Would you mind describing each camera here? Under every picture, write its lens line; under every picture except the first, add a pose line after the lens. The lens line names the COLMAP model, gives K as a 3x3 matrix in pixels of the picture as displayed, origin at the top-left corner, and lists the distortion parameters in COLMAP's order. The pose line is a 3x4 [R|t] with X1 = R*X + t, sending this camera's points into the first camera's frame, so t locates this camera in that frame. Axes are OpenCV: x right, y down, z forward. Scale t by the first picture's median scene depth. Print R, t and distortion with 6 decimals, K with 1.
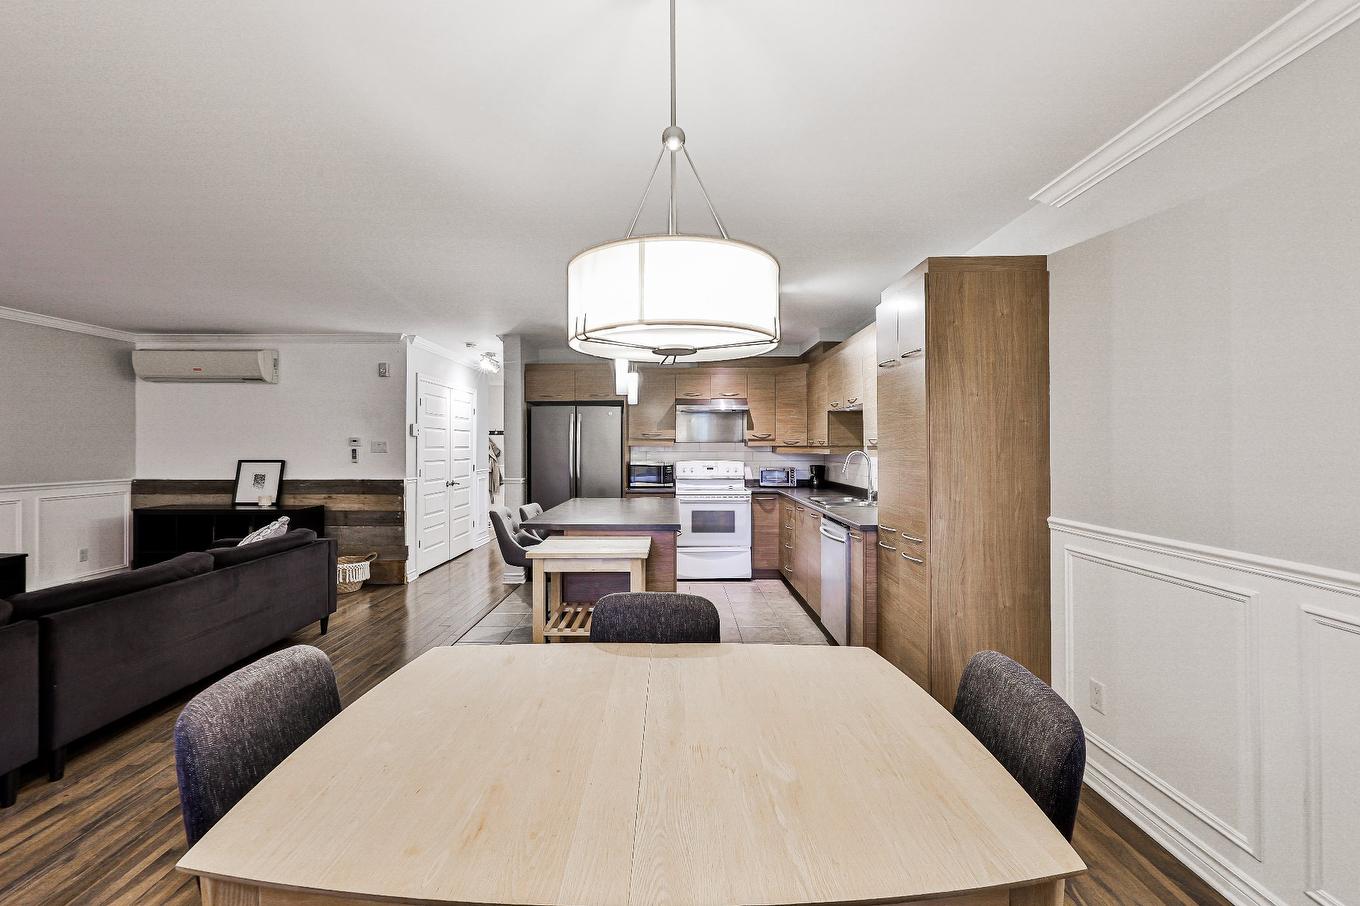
lens RADIAL K [[564.4, 0, 666.9], [0, 564.4, 447.4], [0, 0, 1]] dist [-0.001334, -0.000343]
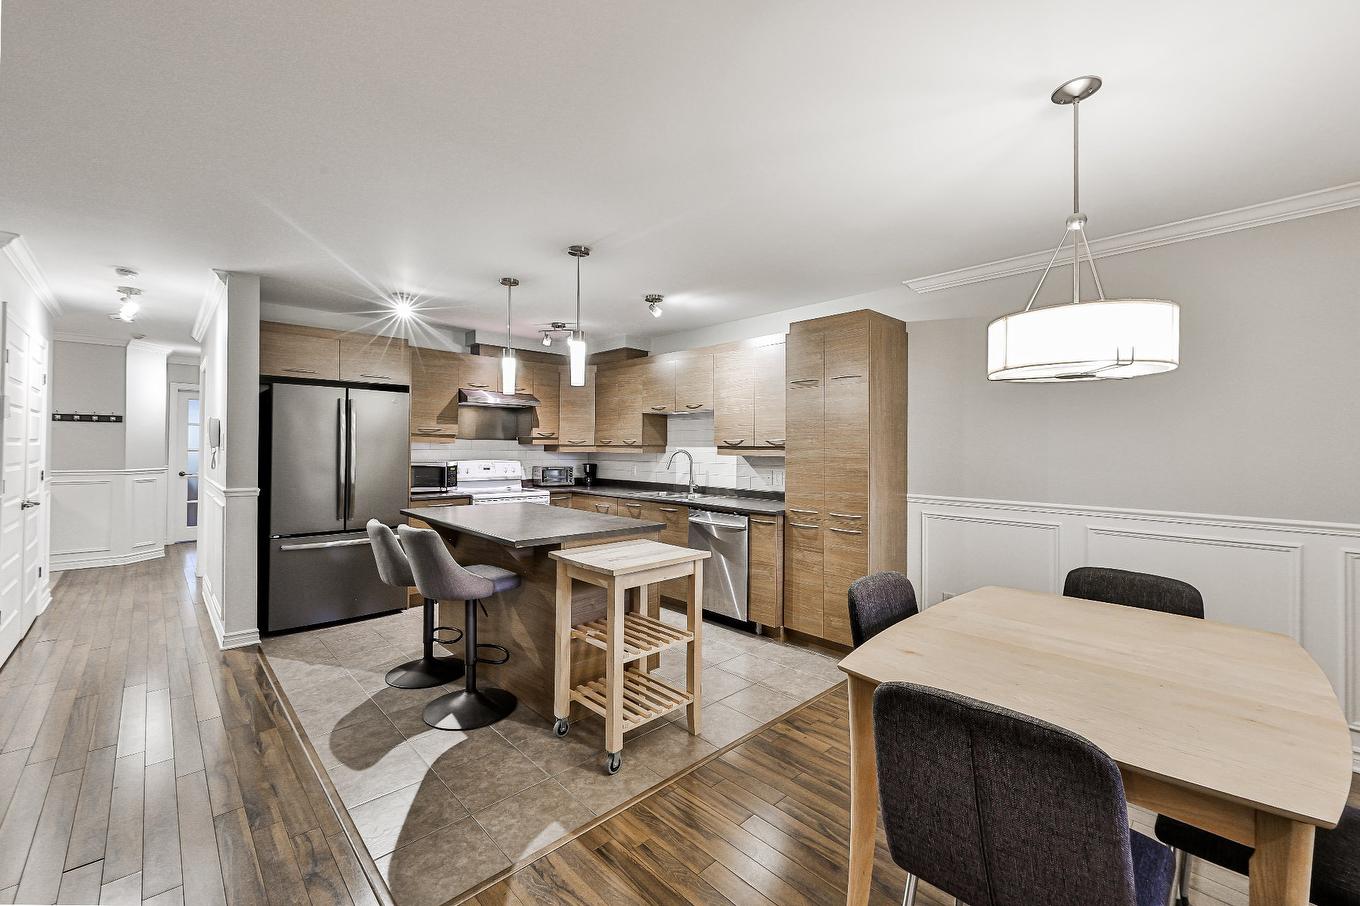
lens RADIAL K [[564.4, 0, 682.0], [0, 564.4, 447.1], [0, 0, 1]] dist [-0.001334, -0.000343]
pose [[0.708715, 0.009189, 0.705435, -0.350651], [-0.008932, 0.999952, -0.004052, 0.003642], [-0.705438, -0.003429, 0.708763, 0.145839]]
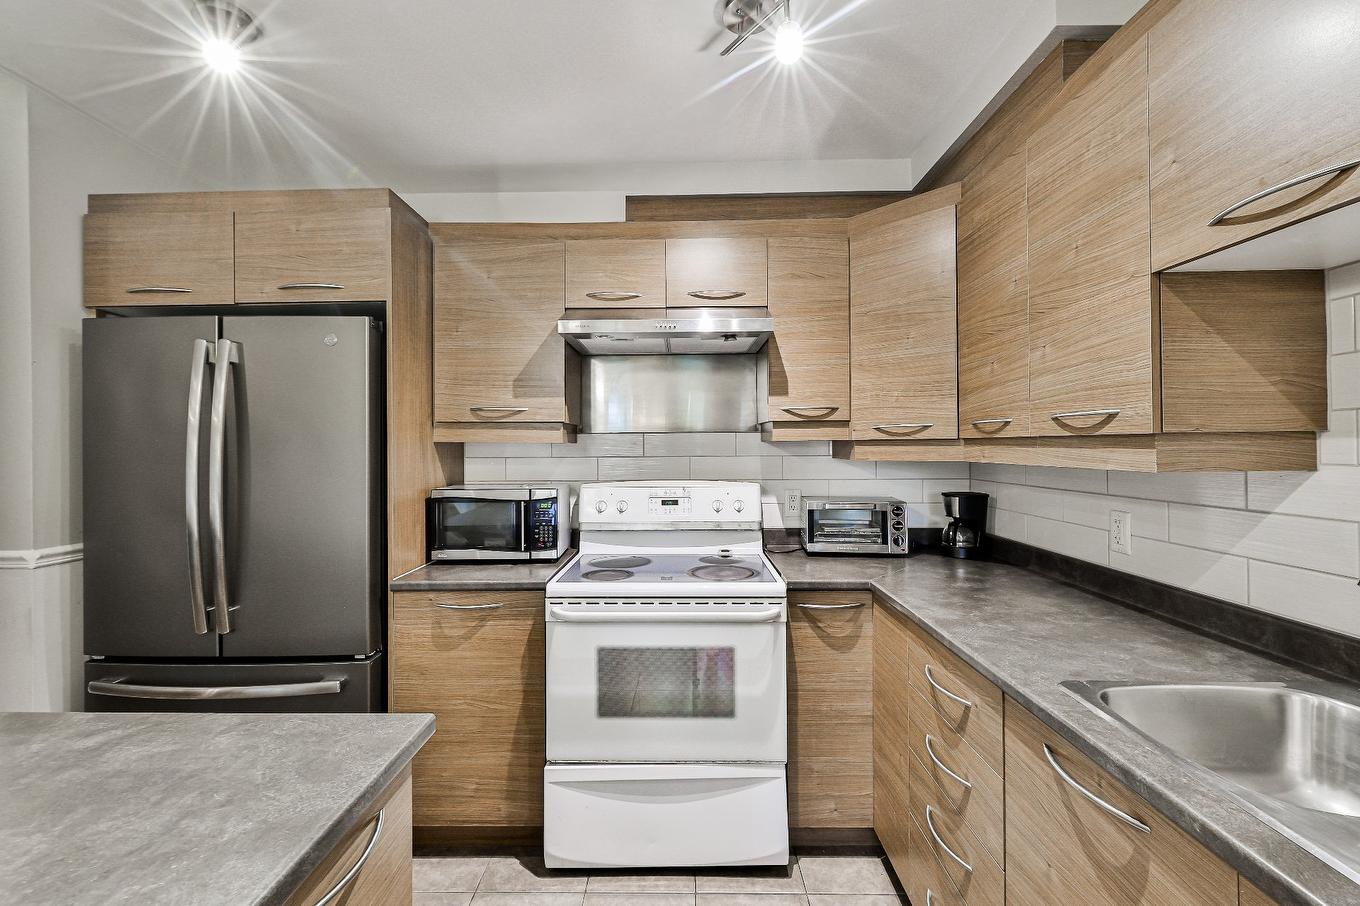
lens RADIAL K [[564.4, 0, 676.2], [0, 564.4, 449.9], [0, 0, 1]] dist [-0.001334, -0.000343]
pose [[0.999933, -0.007905, -0.008408, 0.086530], [0.007945, 0.999957, 0.004773, 0.001008], [0.008370, -0.004840, 0.999953, 0.646112]]
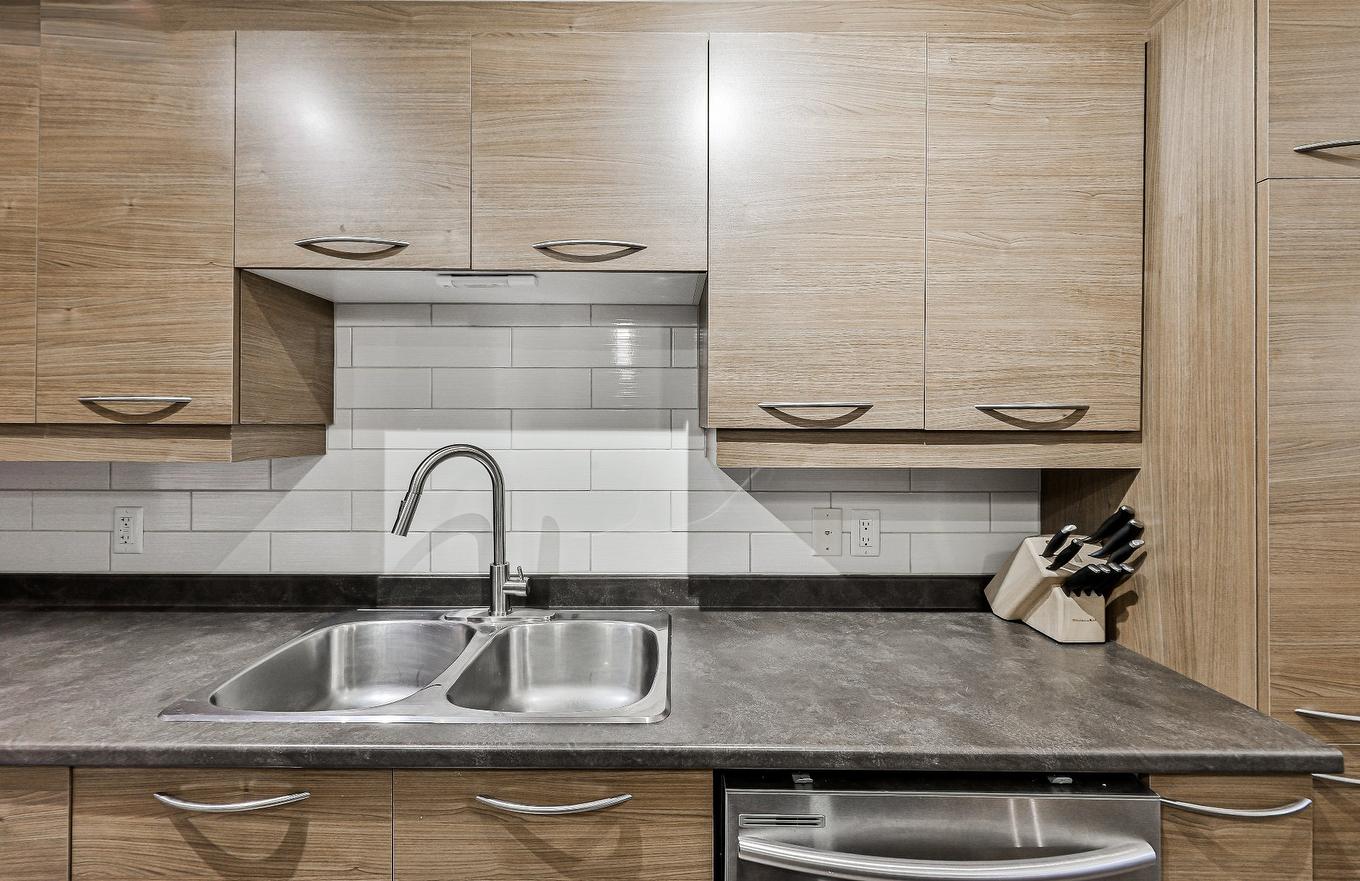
lens RADIAL K [[561.5, 0, 667.9], [0, 561.5, 428.6], [0, 0, 1]] dist [-0.002569, -0.000371]
pose [[-0.005564, -0.002767, 0.999981, 0.054541], [-0.002409, 0.999993, 0.002753, -0.001611], [-0.999982, -0.002394, -0.005570, 0.686729]]
